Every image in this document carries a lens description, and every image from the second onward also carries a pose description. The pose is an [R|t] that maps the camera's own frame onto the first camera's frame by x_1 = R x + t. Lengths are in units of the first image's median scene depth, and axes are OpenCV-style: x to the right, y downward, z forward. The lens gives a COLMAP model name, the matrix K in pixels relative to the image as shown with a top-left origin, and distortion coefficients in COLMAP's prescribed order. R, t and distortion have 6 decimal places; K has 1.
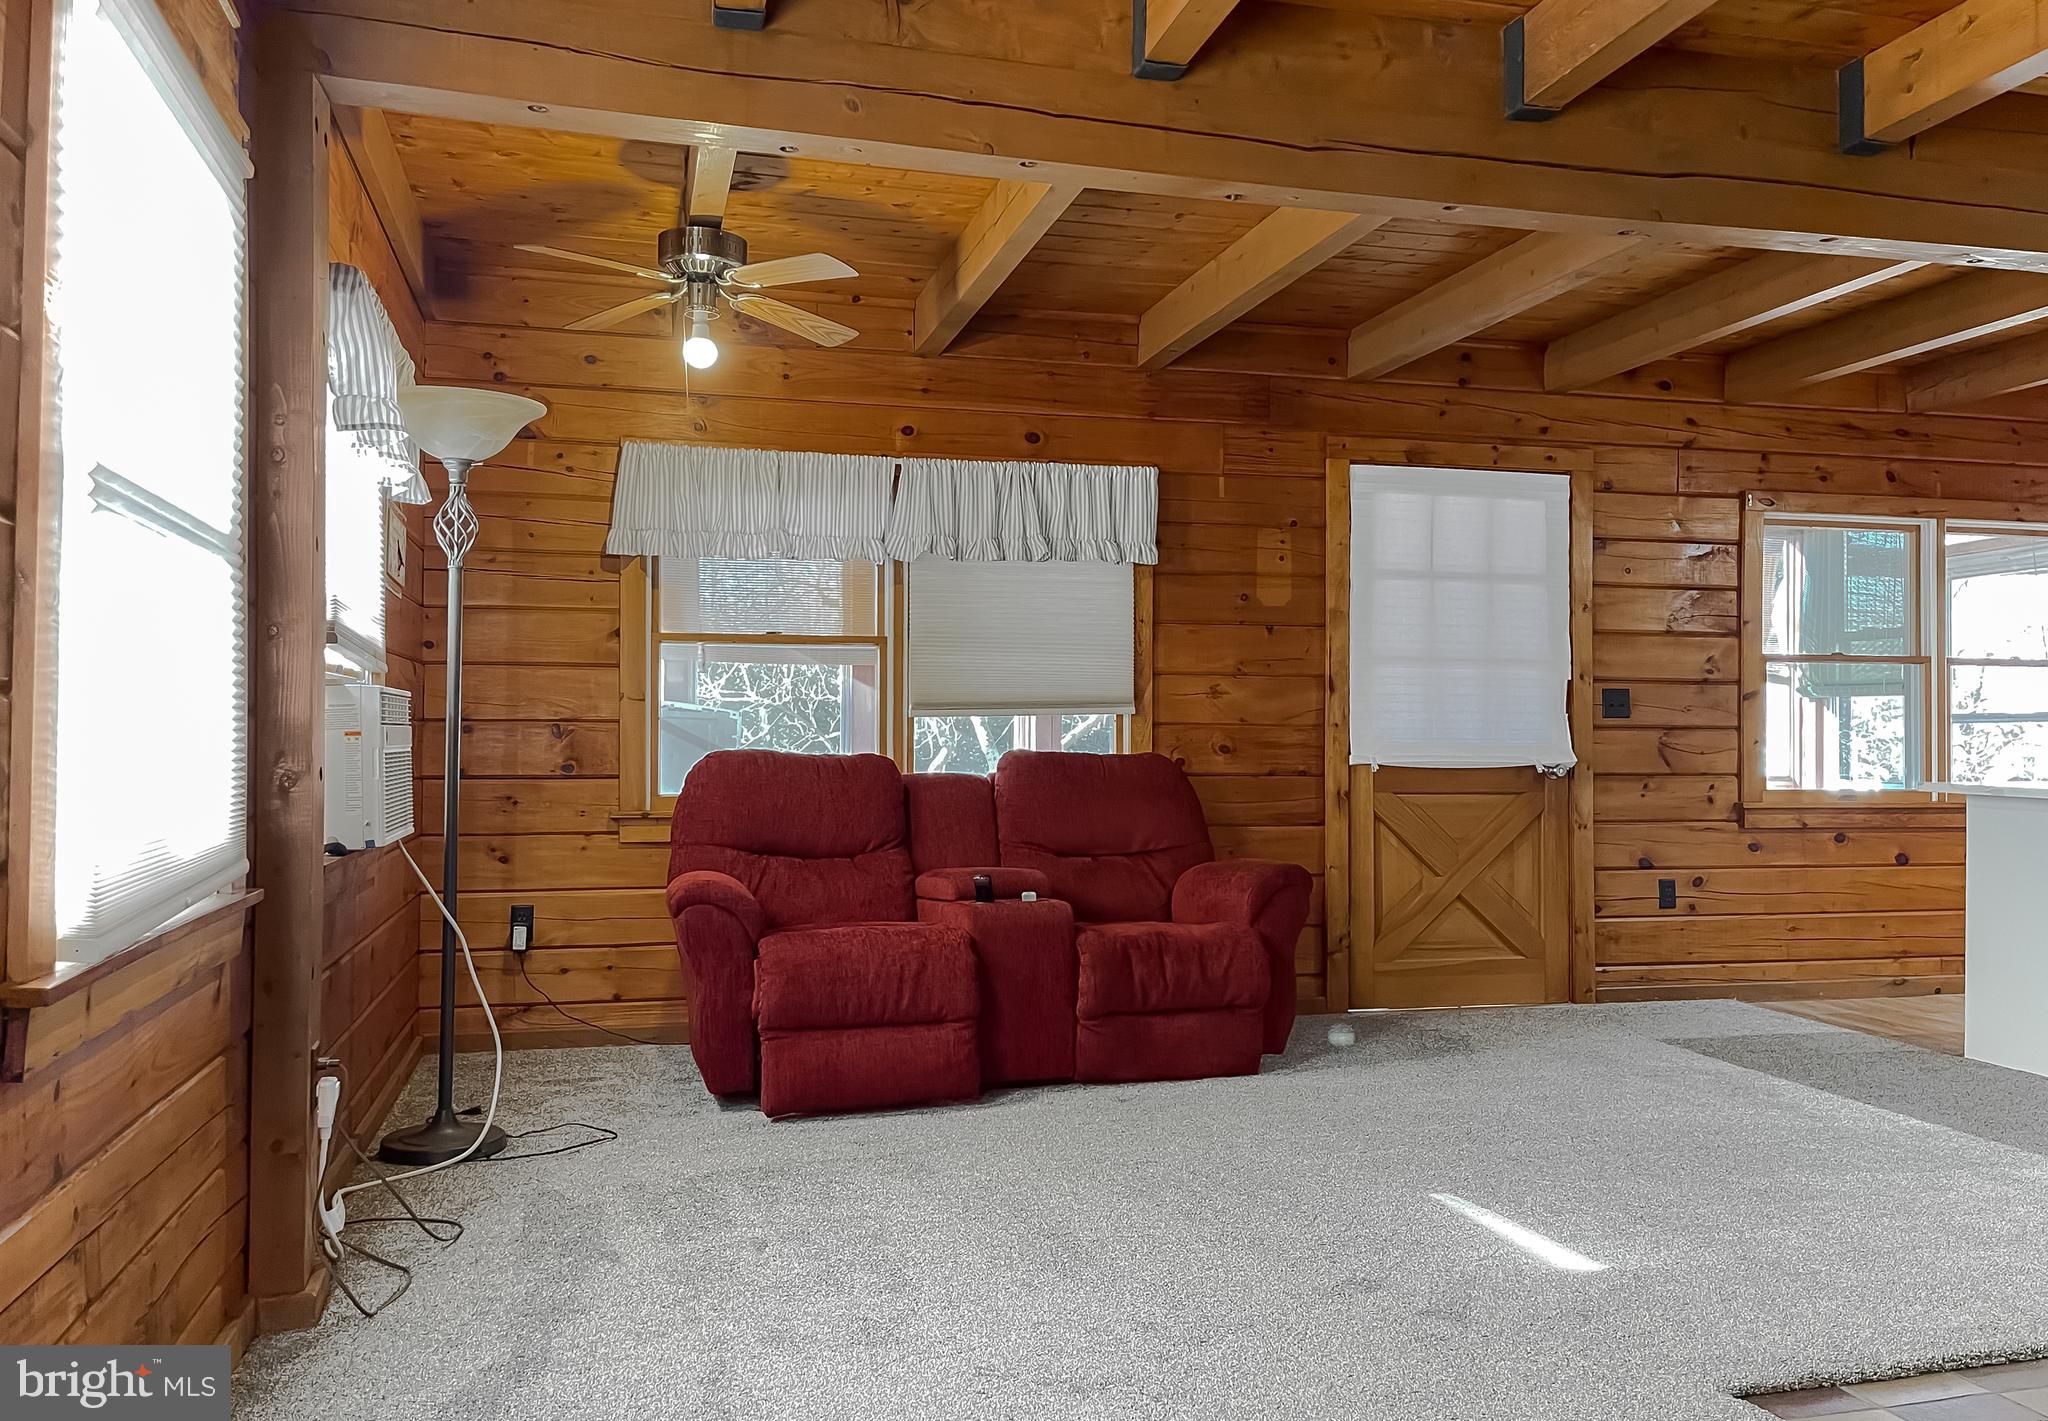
lens RADIAL K [[1605.8, 0, 1025.6], [0, 1605.8, 713.2], [0, 0, 1]] dist [0.039568, -0.013078]
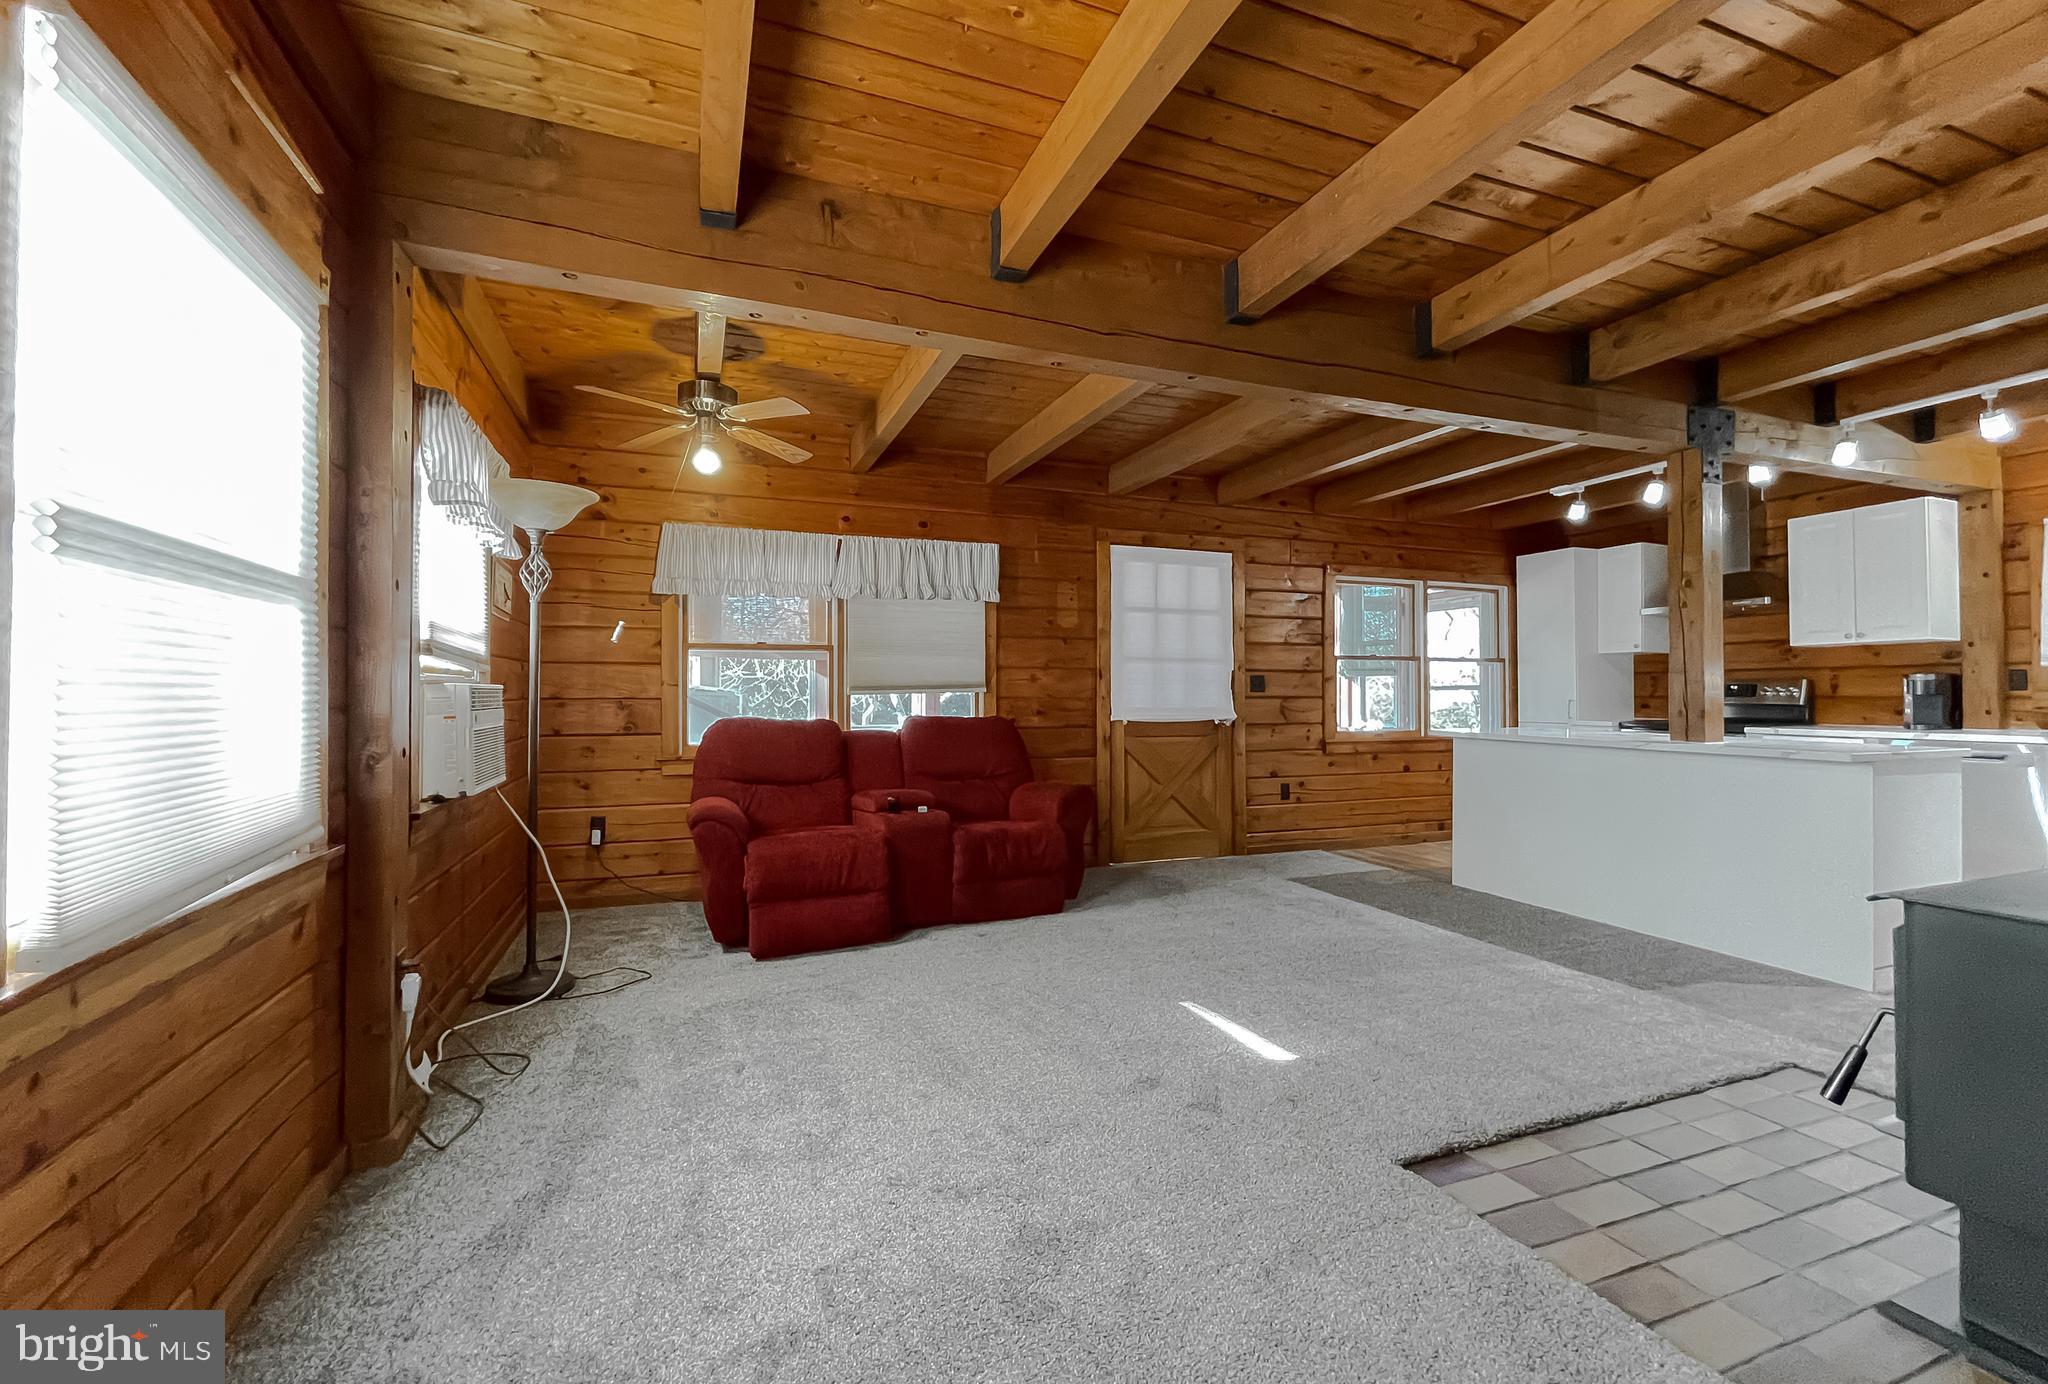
lens RADIAL K [[859.8, 0, 1015.1], [0, 859.8, 685.8], [0, 0, 1]] dist [0.001716, 0.000930]
pose [[0.993628, -0.003446, 0.112656, -0.001912], [0.002752, 0.999976, 0.006311, -0.012243], [-0.112675, -0.005961, 0.993614, 0.119306]]
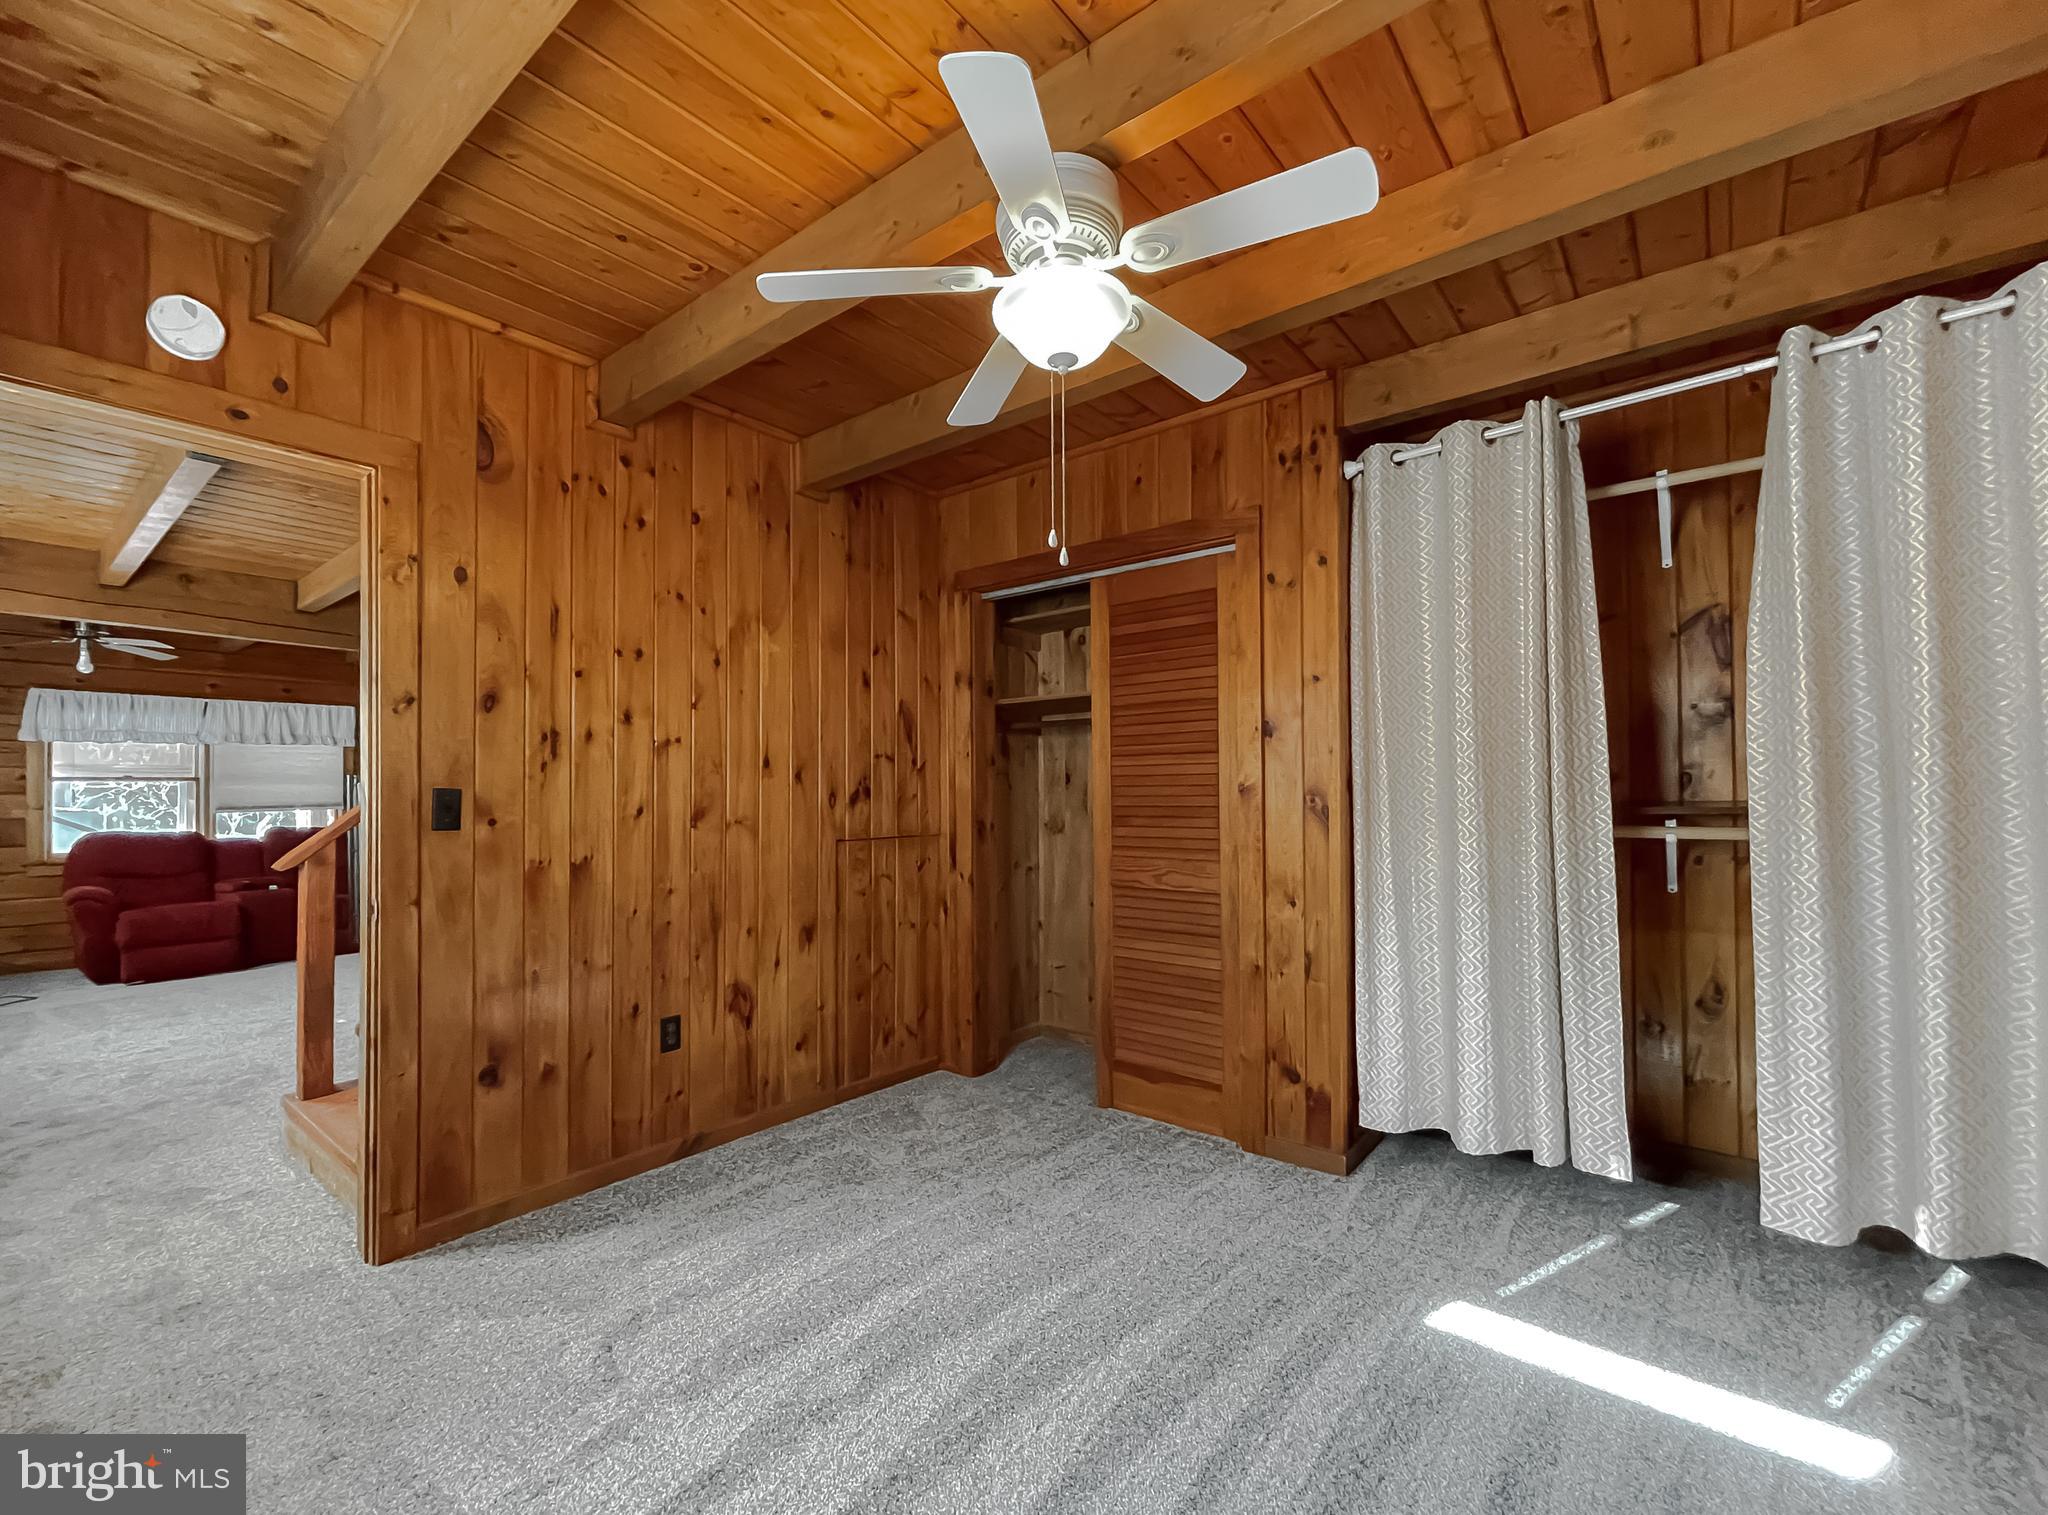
lens RADIAL K [[849.0, 0, 1001.5], [0, 849.0, 784.5], [0, 0, 1]] dist [-0.002669, 0.001487]
pose [[0.801537, -0.000401, 0.597945, 0.106242], [-0.002190, 0.999991, 0.003607, -0.046482], [-0.597941, -0.004201, 0.801529, -0.640605]]
